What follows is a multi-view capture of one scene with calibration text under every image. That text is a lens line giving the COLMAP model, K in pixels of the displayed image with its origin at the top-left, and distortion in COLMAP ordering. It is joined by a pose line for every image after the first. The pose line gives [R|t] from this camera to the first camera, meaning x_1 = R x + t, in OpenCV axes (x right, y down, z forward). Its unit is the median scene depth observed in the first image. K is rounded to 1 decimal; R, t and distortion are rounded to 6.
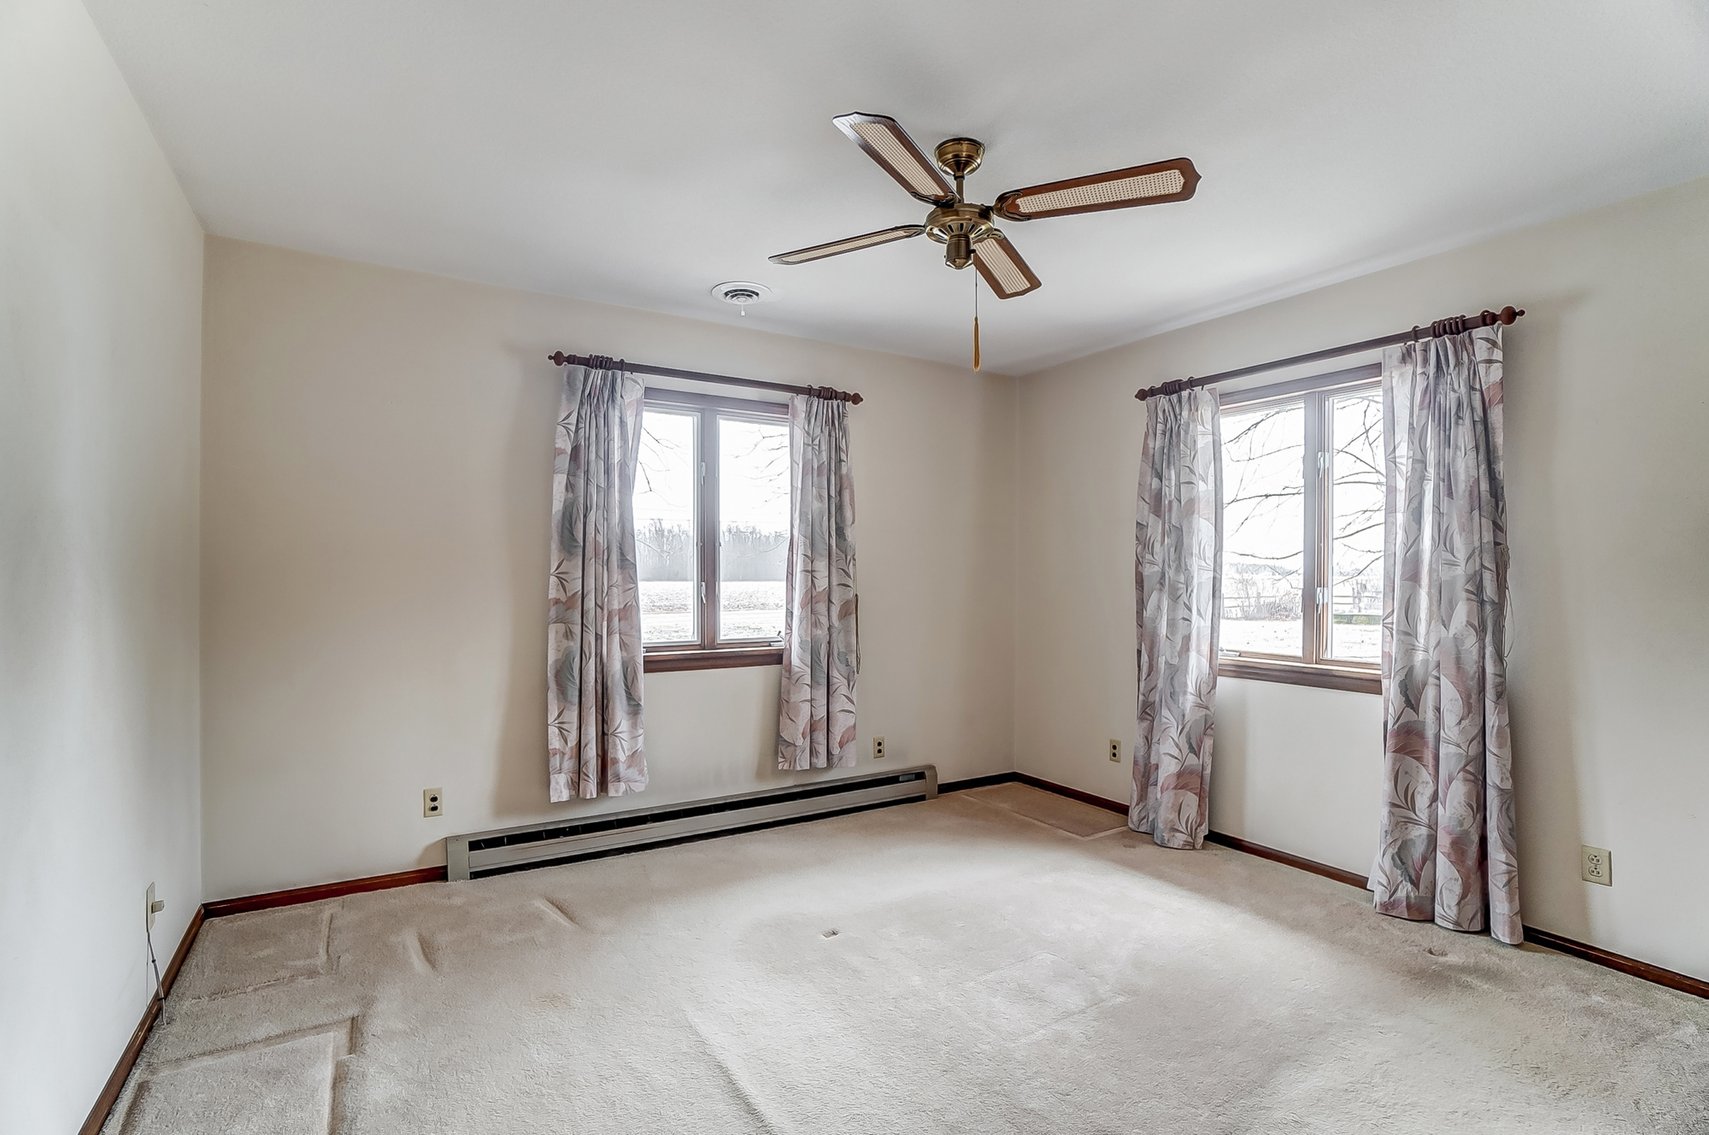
lens RADIAL K [[782.9, 0, 845.1], [0, 782.9, 575.4], [0, 0, 1]] dist [-0.043135, 0.000349]
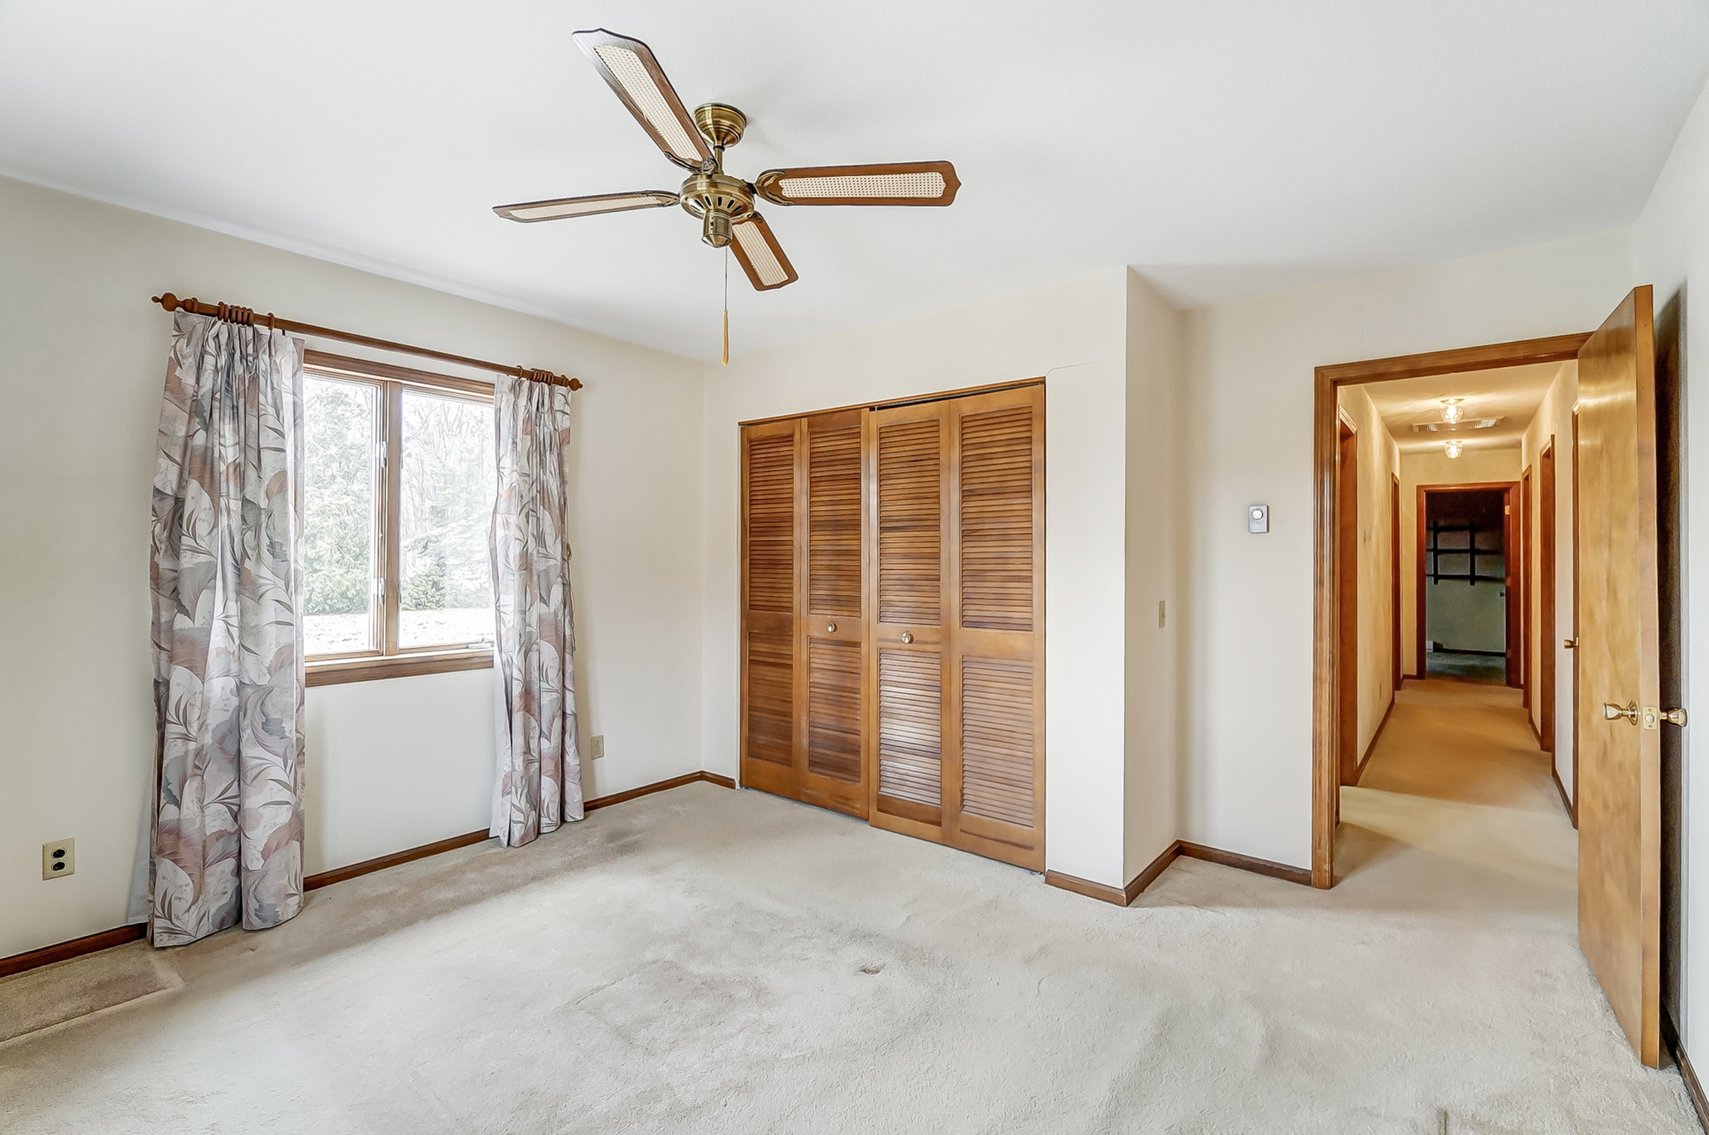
lens RADIAL K [[777.3, 0, 854.2], [0, 777.3, 537.7], [0, 0, 1]] dist [-0.036582, 0.000759]
pose [[-0.372354, 0.020265, 0.927869, -0.633933], [-0.000819, 0.999754, -0.022163, -0.017763], [-0.928090, -0.009013, -0.372246, 0.970991]]
